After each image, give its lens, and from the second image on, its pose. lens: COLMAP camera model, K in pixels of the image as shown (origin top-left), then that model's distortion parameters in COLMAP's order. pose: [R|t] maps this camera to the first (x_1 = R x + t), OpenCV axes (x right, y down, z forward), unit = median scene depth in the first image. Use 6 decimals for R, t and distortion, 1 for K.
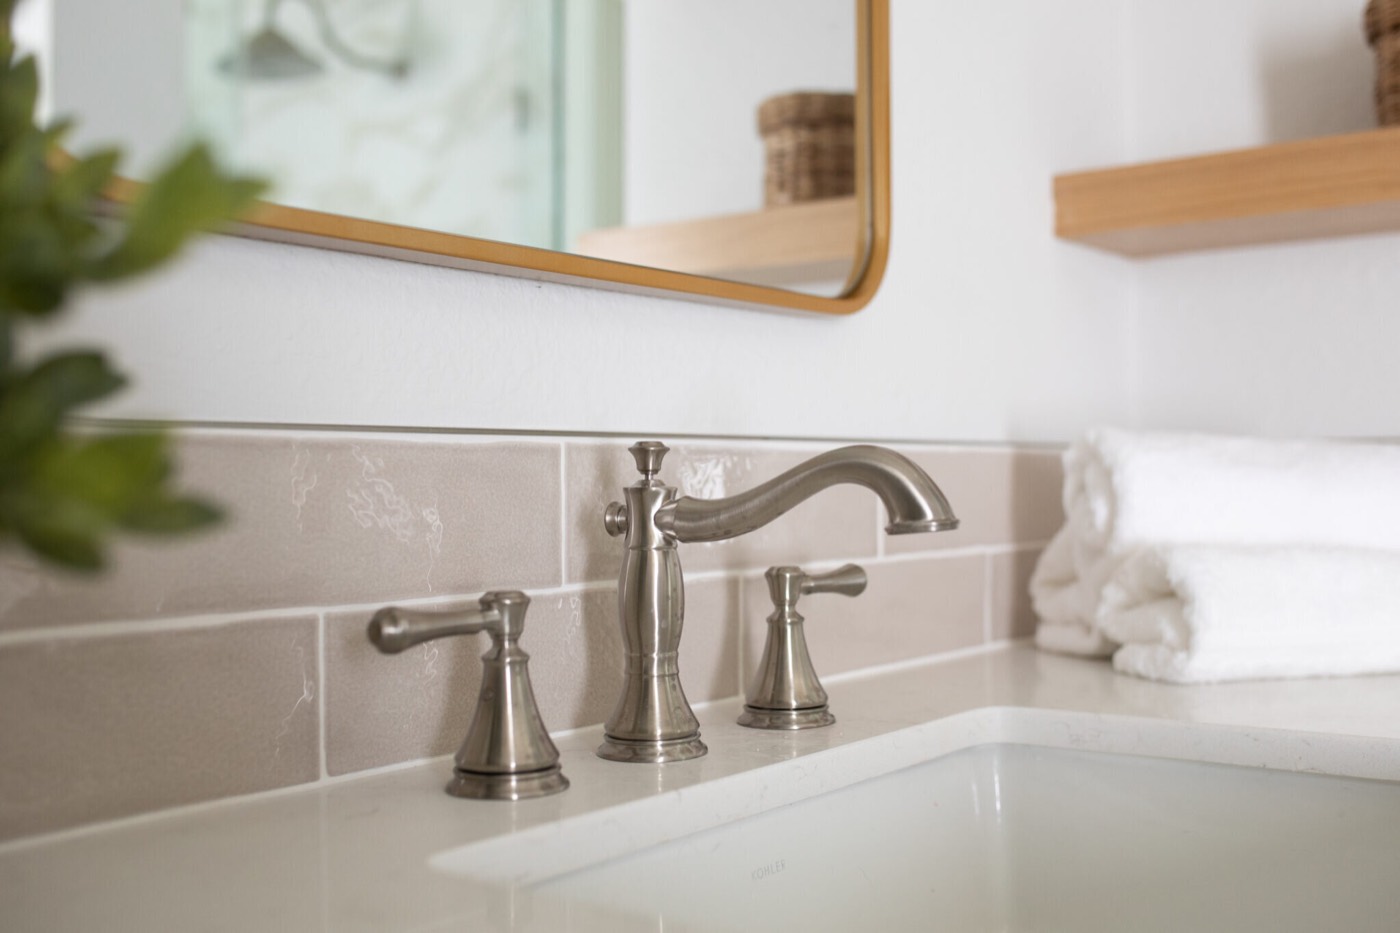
lens RADIAL K [[1468.3, 0, 700.0], [0, 1468.3, 466.5], [0, 0, 1]] dist [-0.060748, 0.006086]
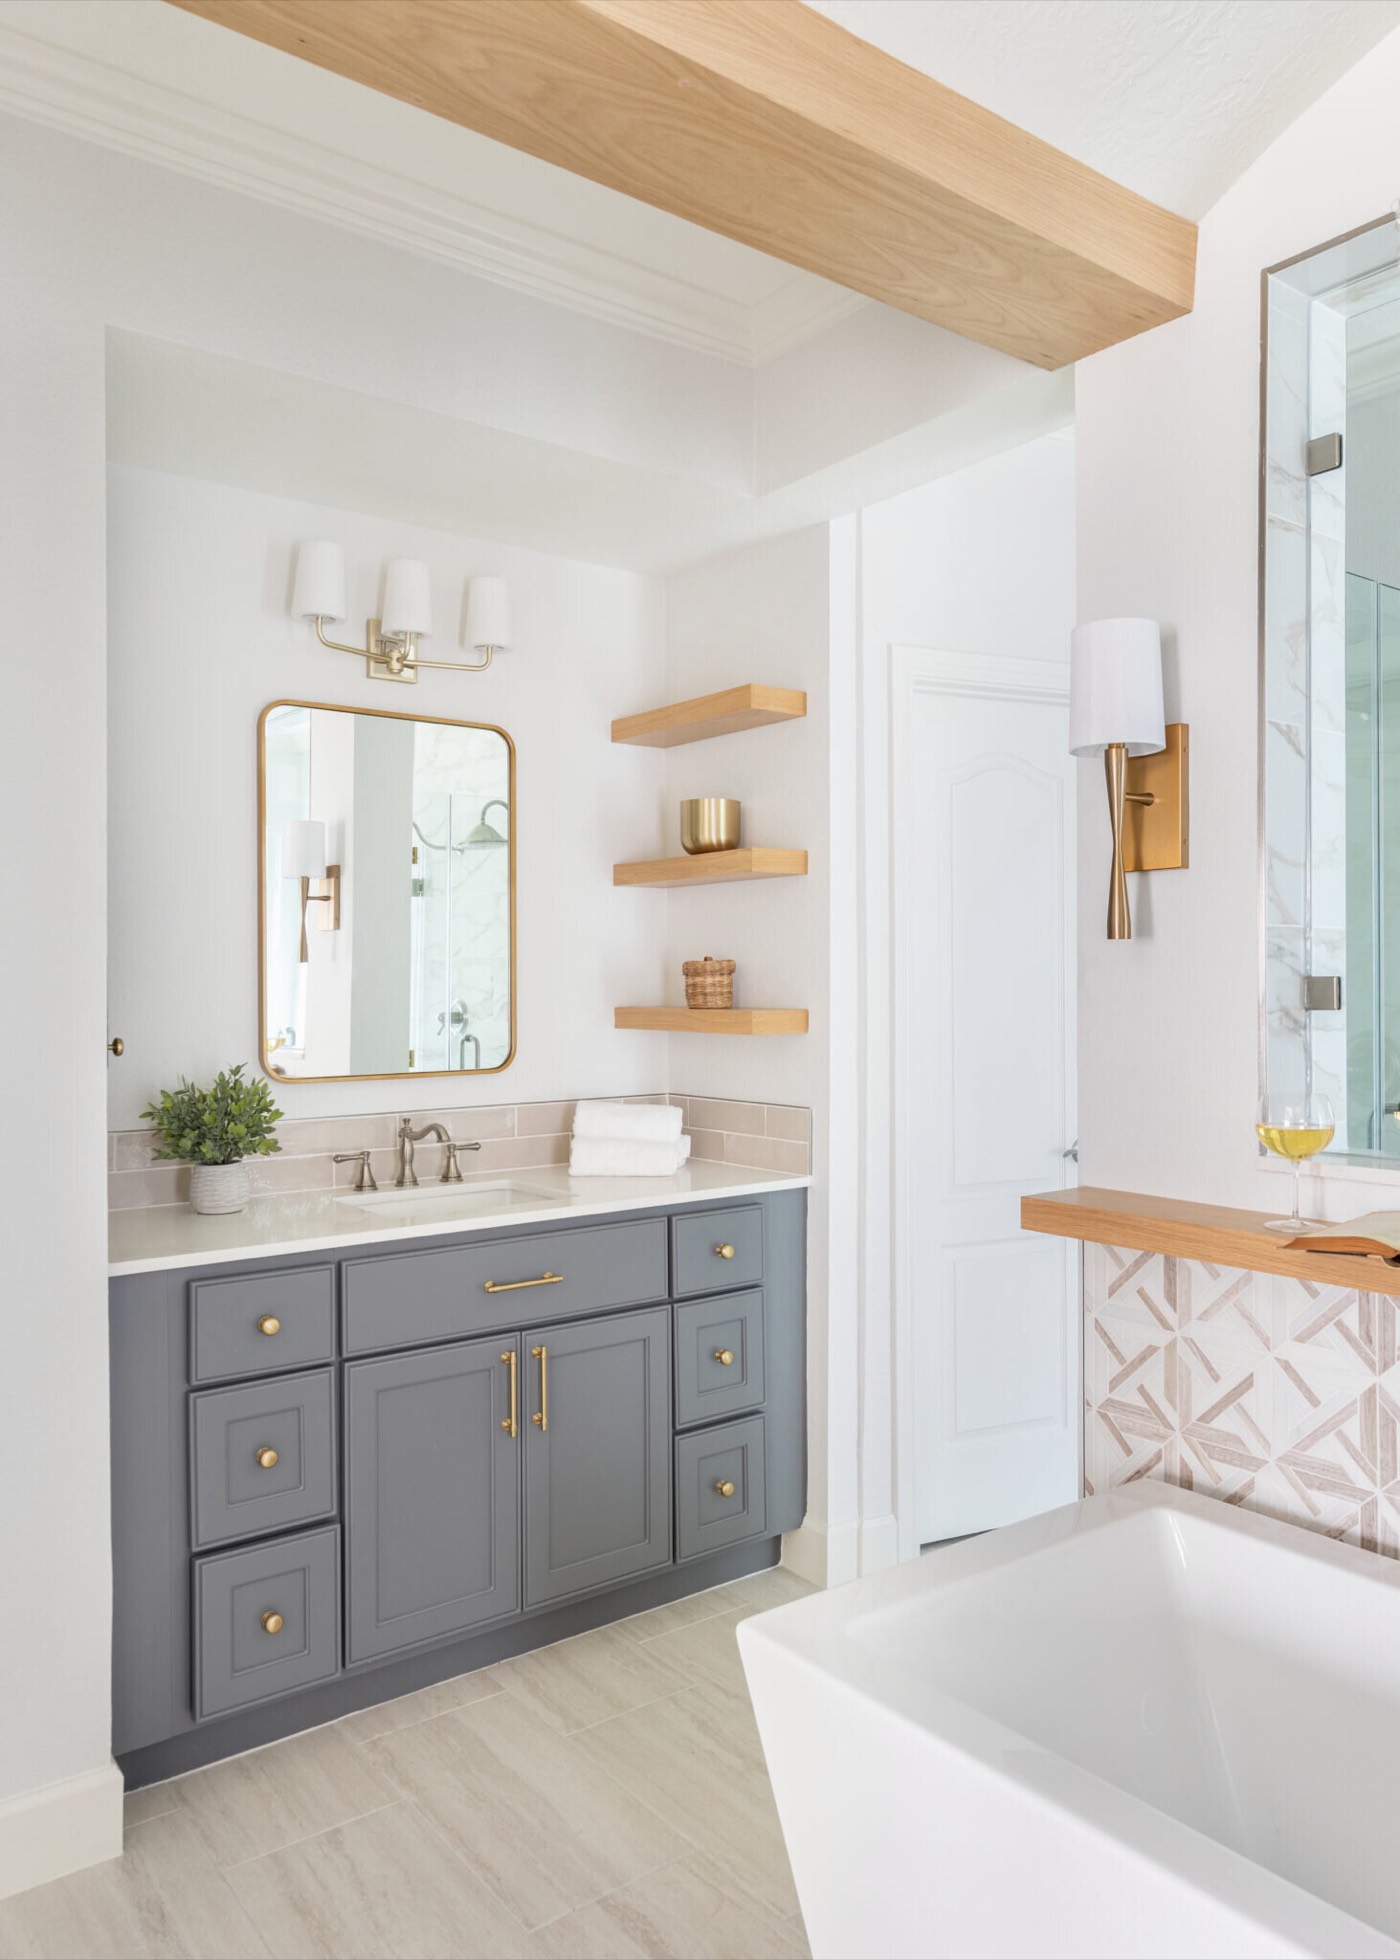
lens RADIAL K [[1374.3, 0, 700.9], [0, 1374.3, 962.4], [0, 0, 1]] dist [0.001133, 0.004079]
pose [[0.968492, 0.003320, -0.249022, 1.965383], [-0.002439, 0.999990, 0.003845, -0.531761], [0.249032, -0.003116, 0.968490, -2.996603]]
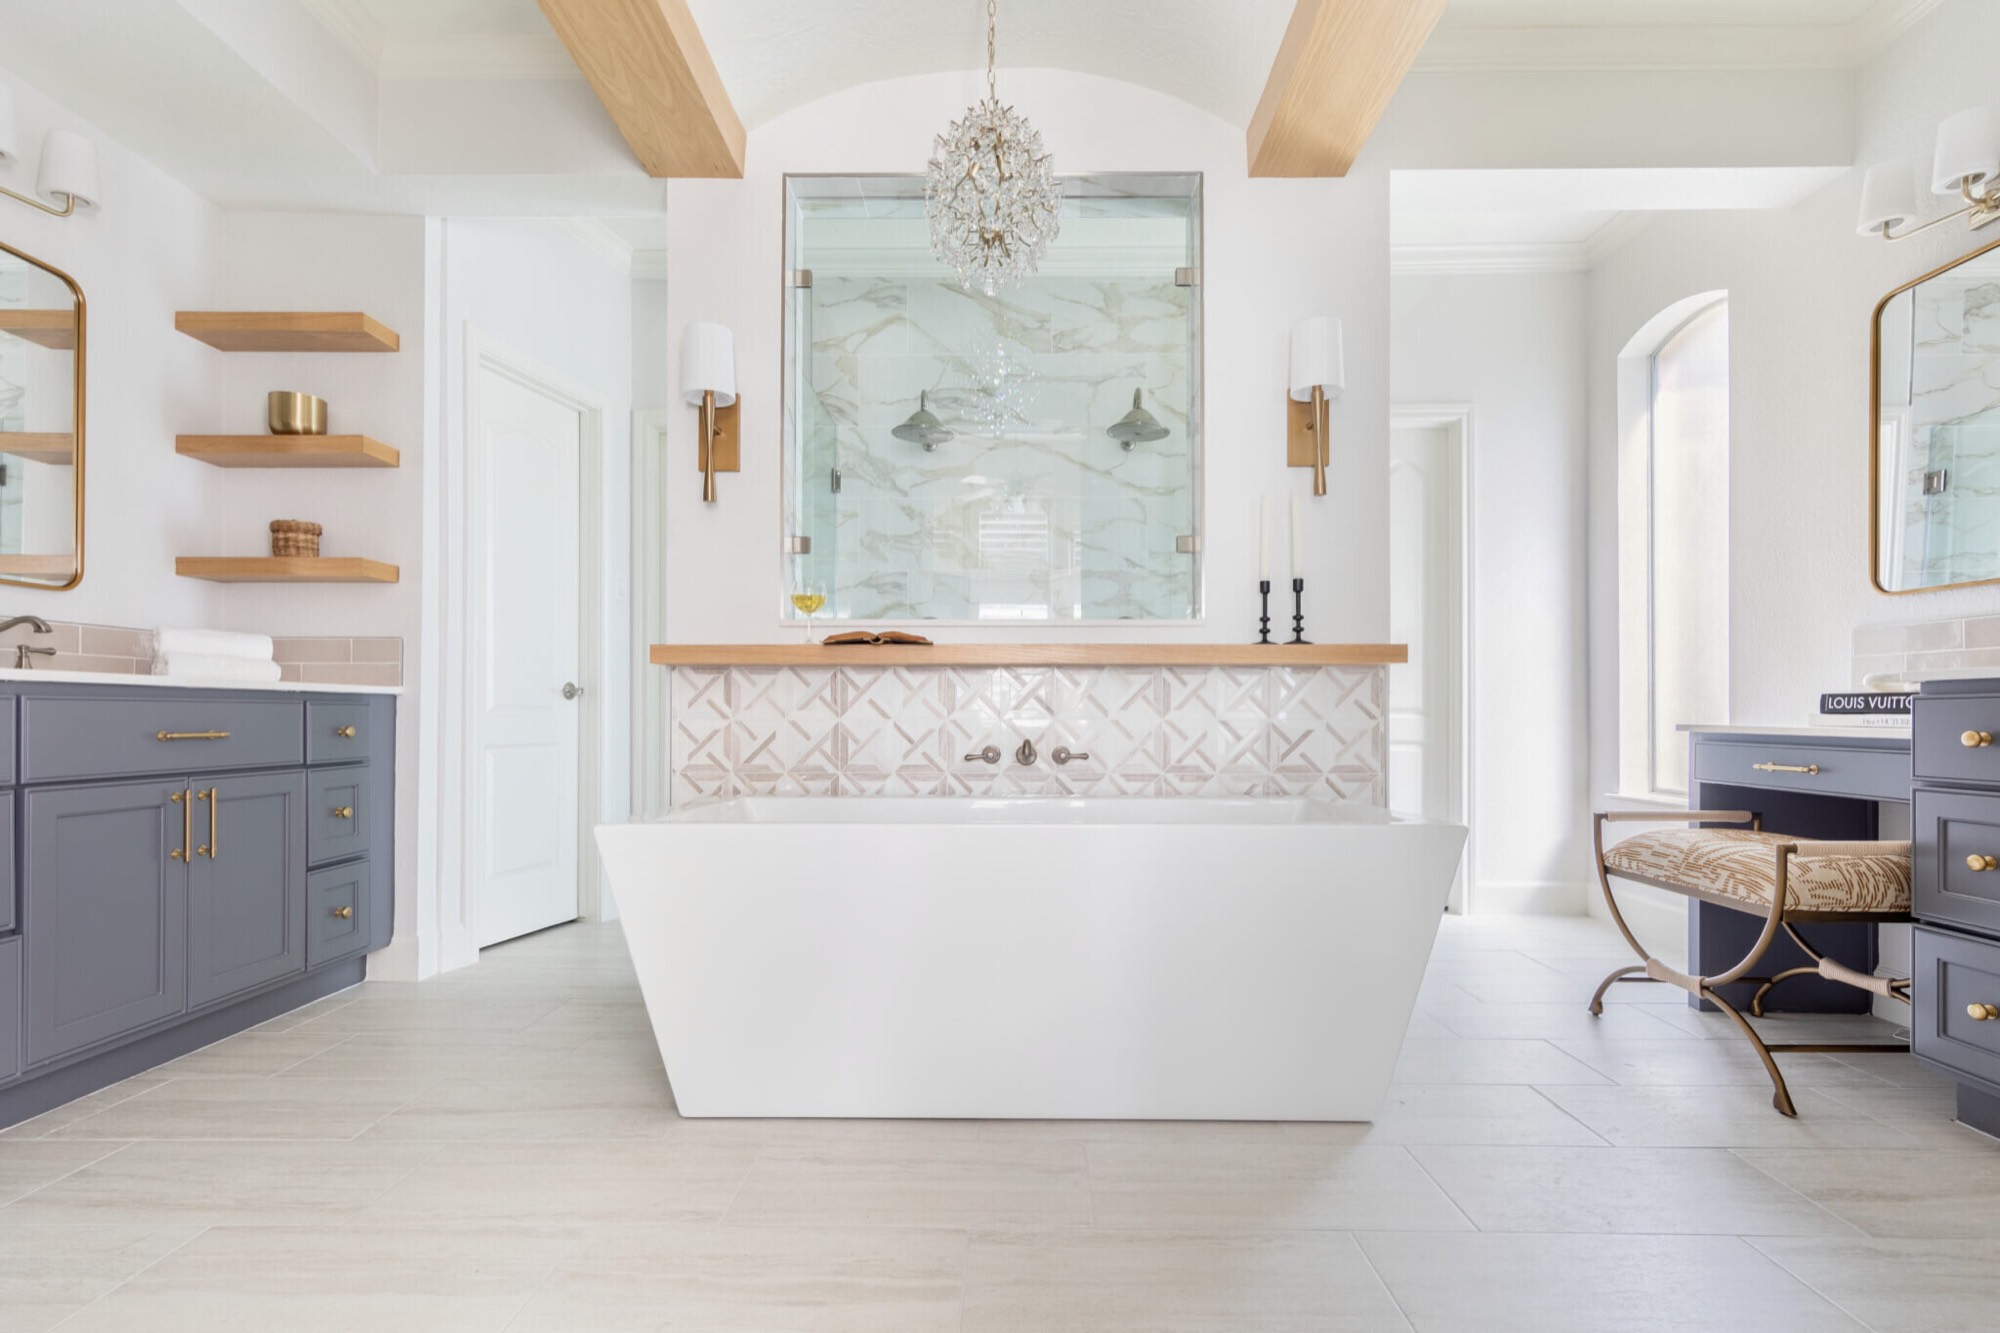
lens RADIAL K [[942.0, 0, 1002.6], [0, 942.0, 704.7], [0, 0, 1]] dist [0.000338, 0.000446]
pose [[0.784475, 0.022234, 0.619762, 0.687261], [-0.016737, 0.999752, -0.014681, 0.285498], [-0.619935, 0.001144, 0.784652, -3.524300]]
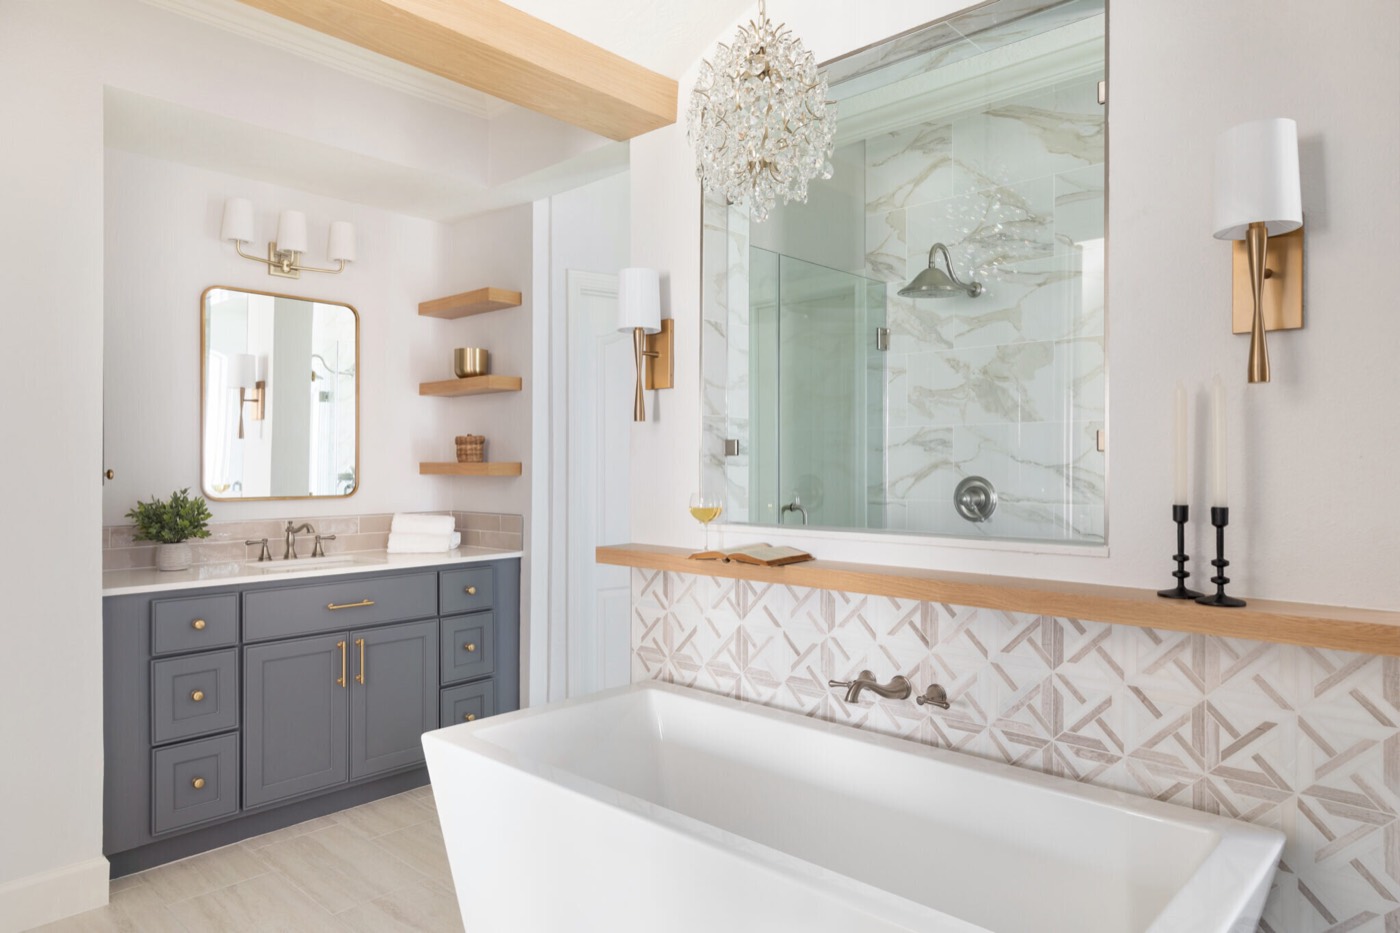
lens RADIAL K [[880.7, 0, 702.5], [0, 880.7, 454.7], [0, 0, 1]] dist [0.004540, -0.000778]
pose [[0.997061, 0.010063, -0.075947, 2.701476], [-0.009823, 0.999945, 0.003541, -0.437344], [0.075979, -0.002785, 0.997106, -3.844592]]
